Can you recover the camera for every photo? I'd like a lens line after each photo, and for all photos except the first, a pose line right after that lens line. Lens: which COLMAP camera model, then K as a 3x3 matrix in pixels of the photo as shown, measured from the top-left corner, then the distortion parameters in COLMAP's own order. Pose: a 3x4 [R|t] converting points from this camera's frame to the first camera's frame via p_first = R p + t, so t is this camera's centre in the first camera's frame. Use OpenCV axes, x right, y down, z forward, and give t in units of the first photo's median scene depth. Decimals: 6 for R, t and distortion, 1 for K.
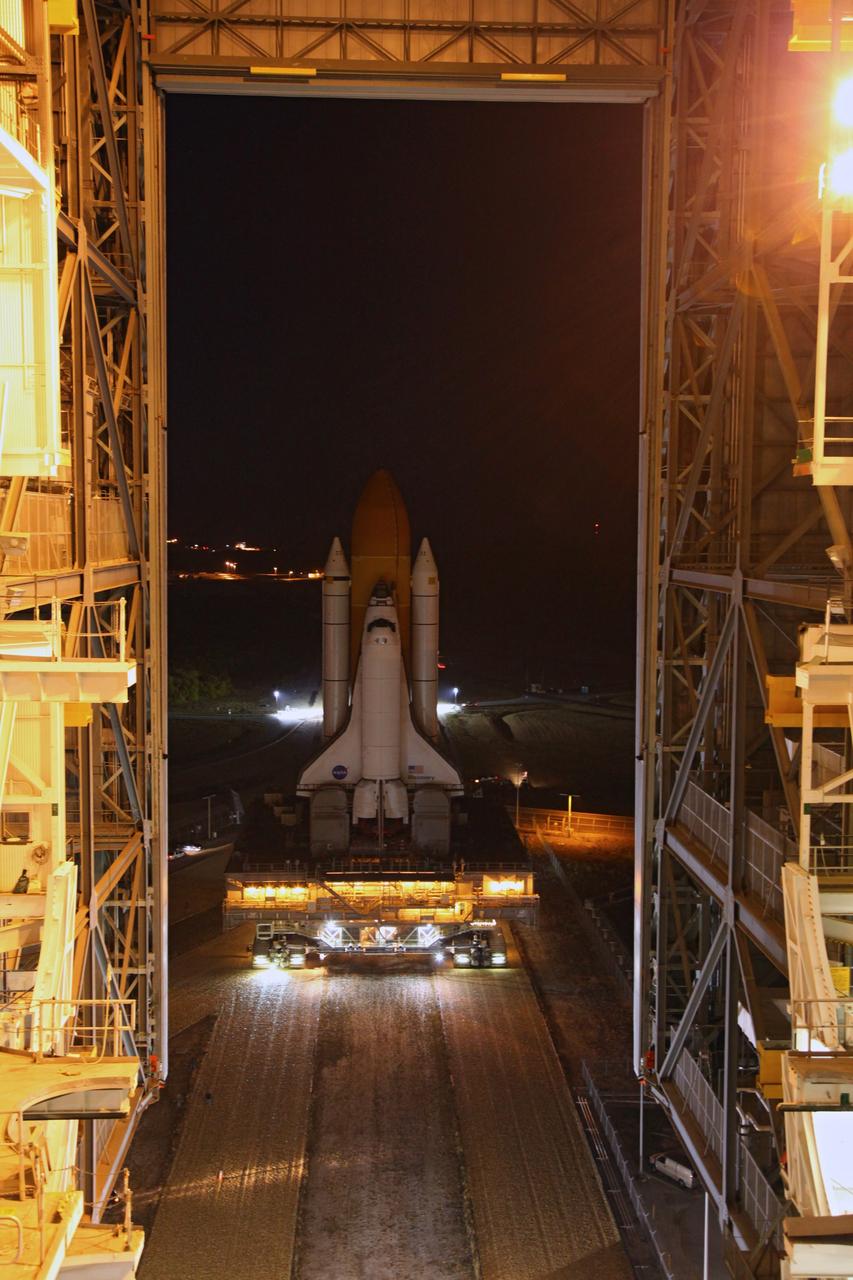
lens RADIAL K [[1336.4, 0, 404.6], [0, 1336.4, 649.5], [0, 0, 1]] dist [0.070264, 0.000000]
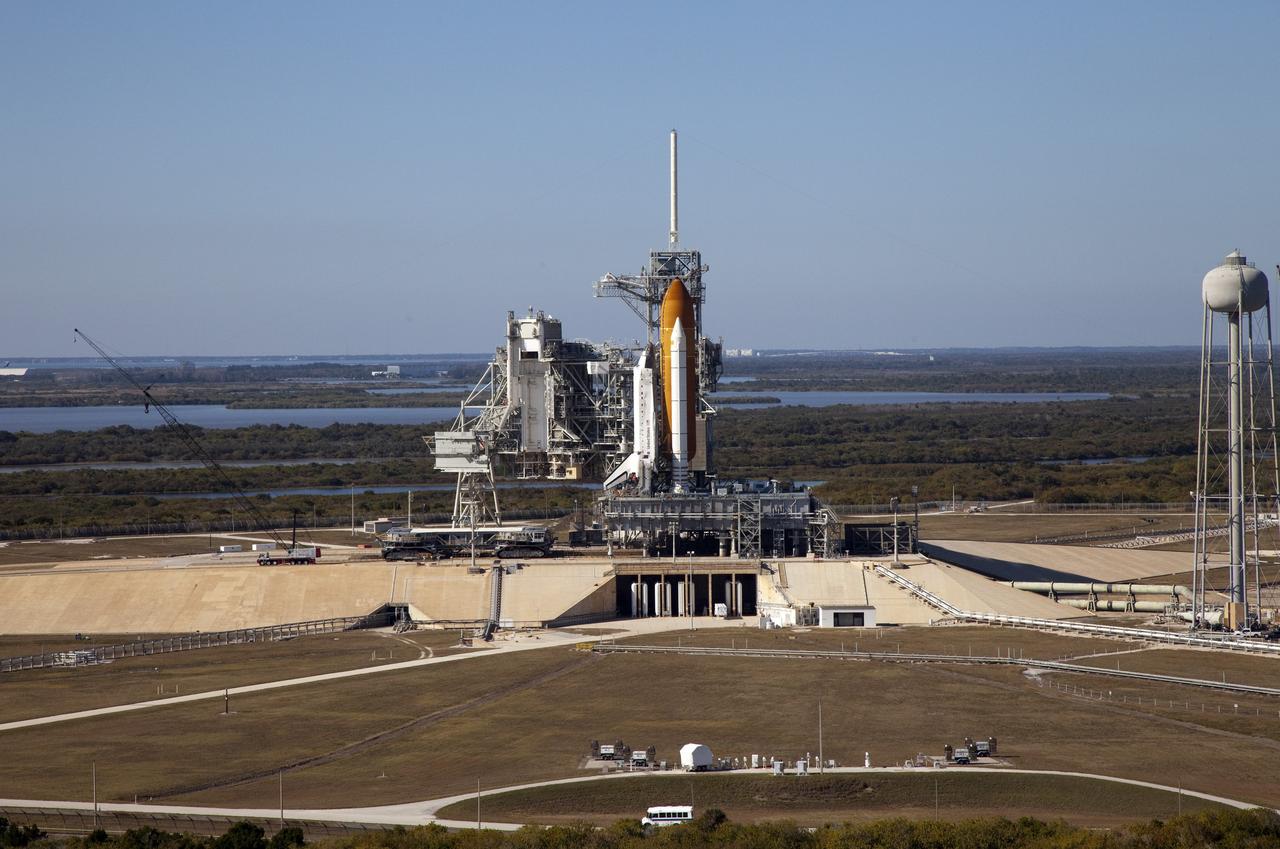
lens RADIAL K [[3639.0, 0, 642.0], [0, 3639.0, 422.7], [0, 0, 1]] dist [0.709004, 0.000000]
pose [[-0.017549, 0.017987, -0.999684, 4.726338], [-0.074605, 0.997027, 0.019249, -0.035646], [0.997059, 0.074919, -0.016155, 1.048515]]
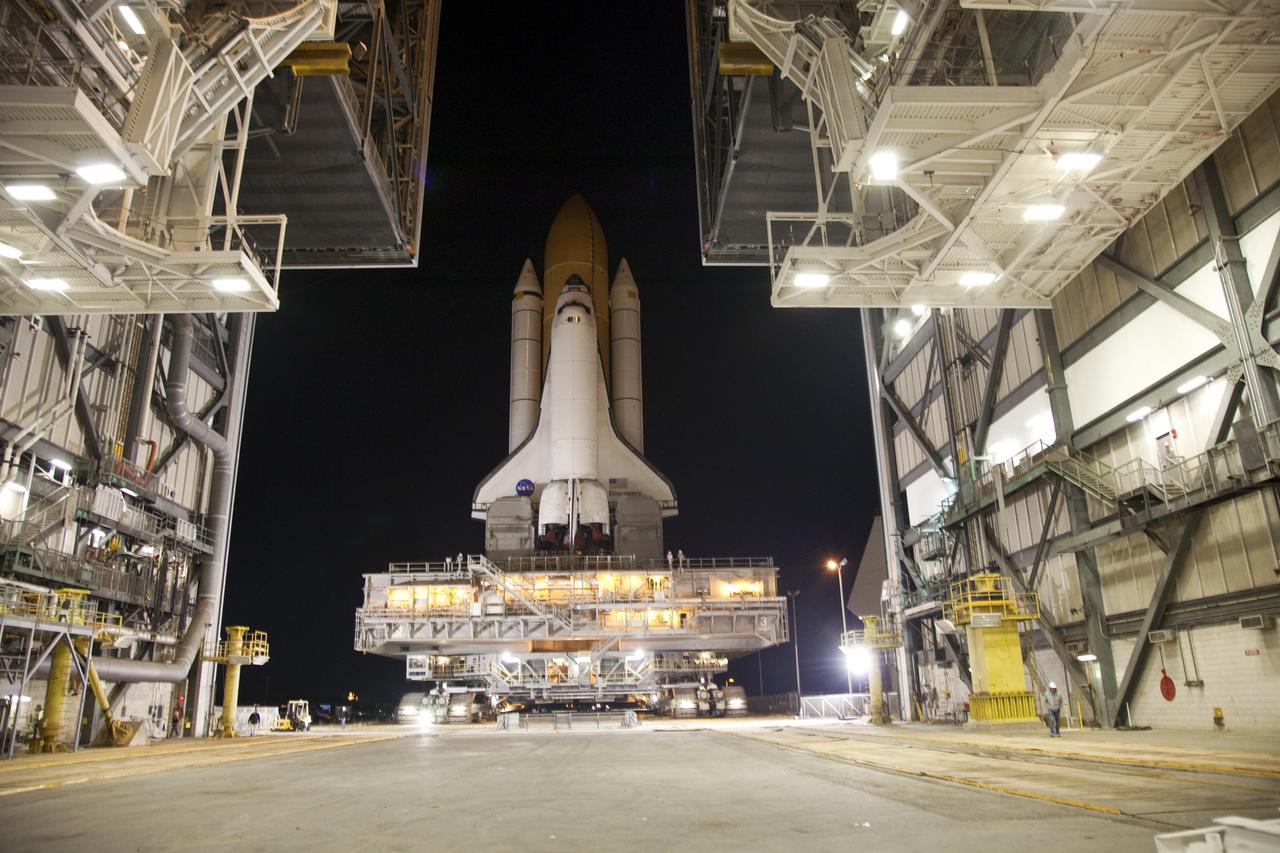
lens RADIAL K [[875.9, 0, 632.3], [0, 875.9, 448.3], [0, 0, 1]] dist [-0.061405, 0.000694]
pose [[0.999603, -0.023382, 0.015691, 0.008996], [0.027503, 0.930308, -0.365746, 0.263596], [-0.006046, 0.366033, 0.930582, 0.485829]]
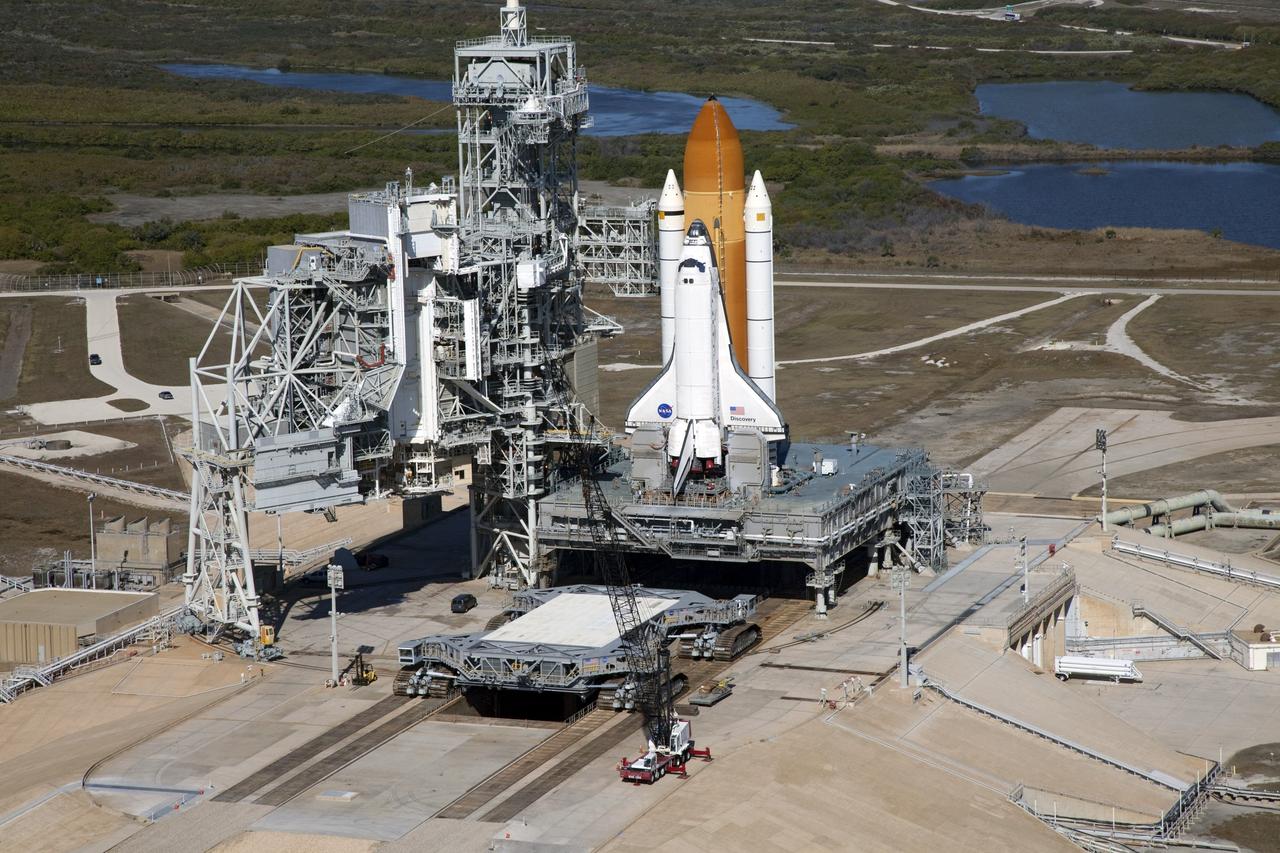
lens RADIAL K [[3639.0, 0, 659.8], [0, 3639.0, 414.4], [0, 0, 1]] dist [0.709004, 0.000000]
pose [[0.922731, 0.036497, -0.383713, 0.970133], [-0.003788, 0.996318, 0.085654, -0.134535], [0.385426, -0.077582, 0.919472, -1.462111]]
